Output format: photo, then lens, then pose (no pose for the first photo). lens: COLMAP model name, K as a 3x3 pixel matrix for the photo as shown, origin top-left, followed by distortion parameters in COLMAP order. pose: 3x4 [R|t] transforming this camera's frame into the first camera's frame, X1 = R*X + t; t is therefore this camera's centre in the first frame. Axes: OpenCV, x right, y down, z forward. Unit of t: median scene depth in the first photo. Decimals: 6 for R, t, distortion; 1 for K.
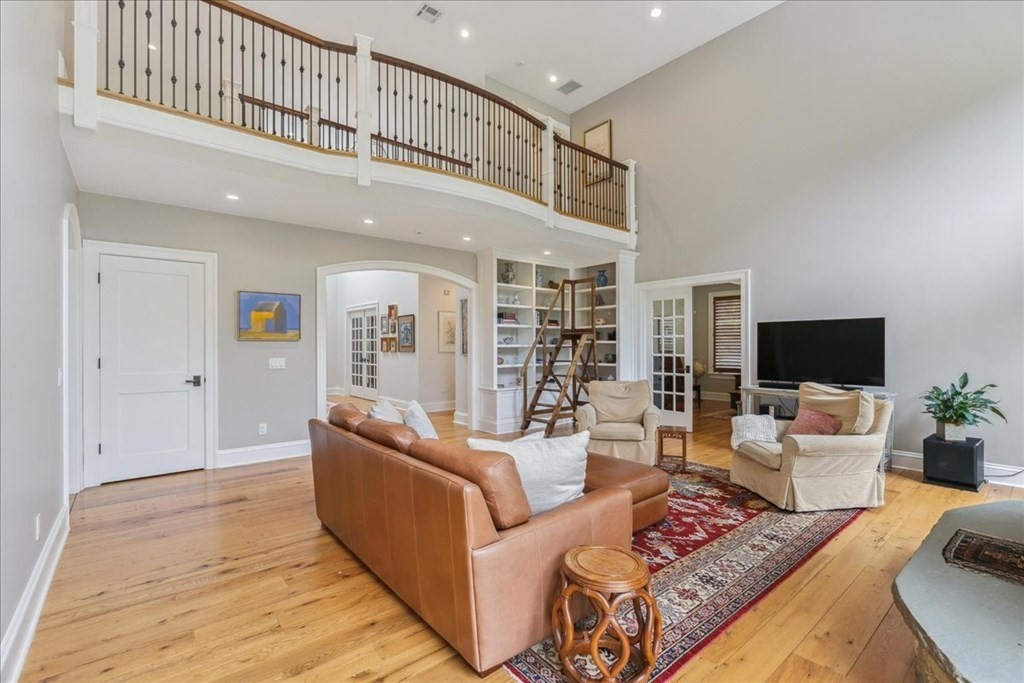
lens RADIAL K [[456.3, 0, 503.1], [0, 456.3, 345.9], [0, 0, 1]] dist [-0.004367, -0.000477]
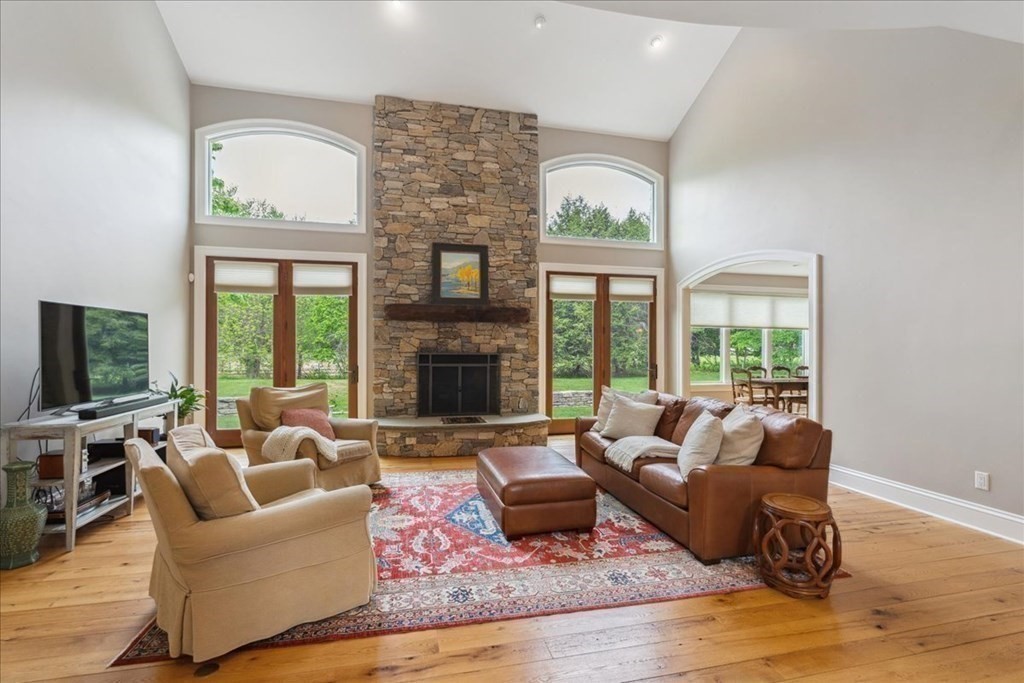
lens RADIAL K [[456.3, 0, 510.5], [0, 456.3, 346.5], [0, 0, 1]] dist [-0.004367, -0.000477]
pose [[-0.906196, 0.000897, 0.422857, -0.194497], [-0.002371, 0.999971, -0.007202, 0.005119], [-0.422851, -0.007529, -0.906168, 1.741084]]
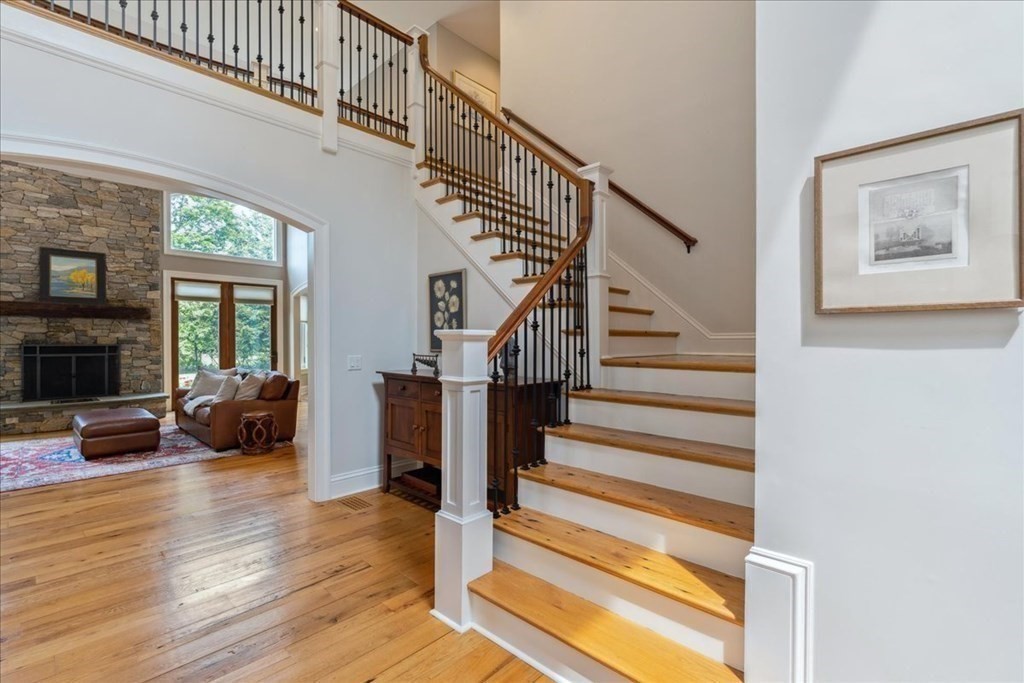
lens RADIAL K [[456.3, 0, 508.9], [0, 456.3, 342.7], [0, 0, 1]] dist [-0.004367, -0.000477]
pose [[-0.989889, 0.004429, -0.141775, -0.828442], [0.004049, 0.999987, 0.002973, 0.010675], [0.141786, 0.002369, -0.989894, 2.425582]]
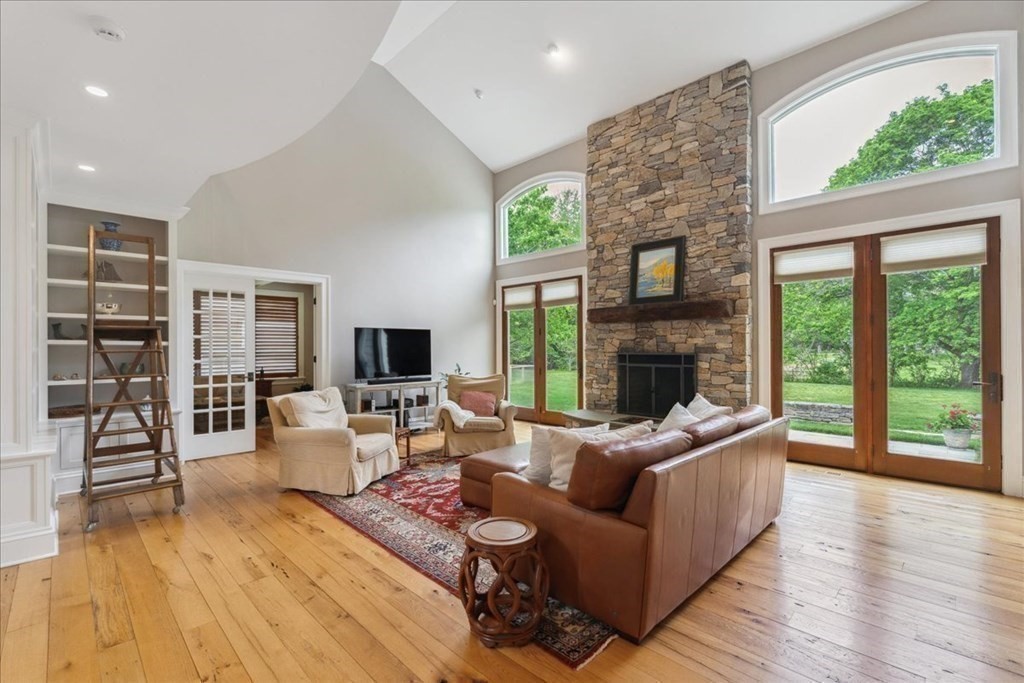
lens RADIAL K [[456.3, 0, 512.9], [0, 456.3, 346.1], [0, 0, 1]] dist [-0.004367, -0.000477]
pose [[-0.114431, 0.006122, 0.993412, -0.827104], [0.002539, 0.999980, -0.005870, 0.001265], [-0.993428, 0.001851, -0.114444, 1.046593]]
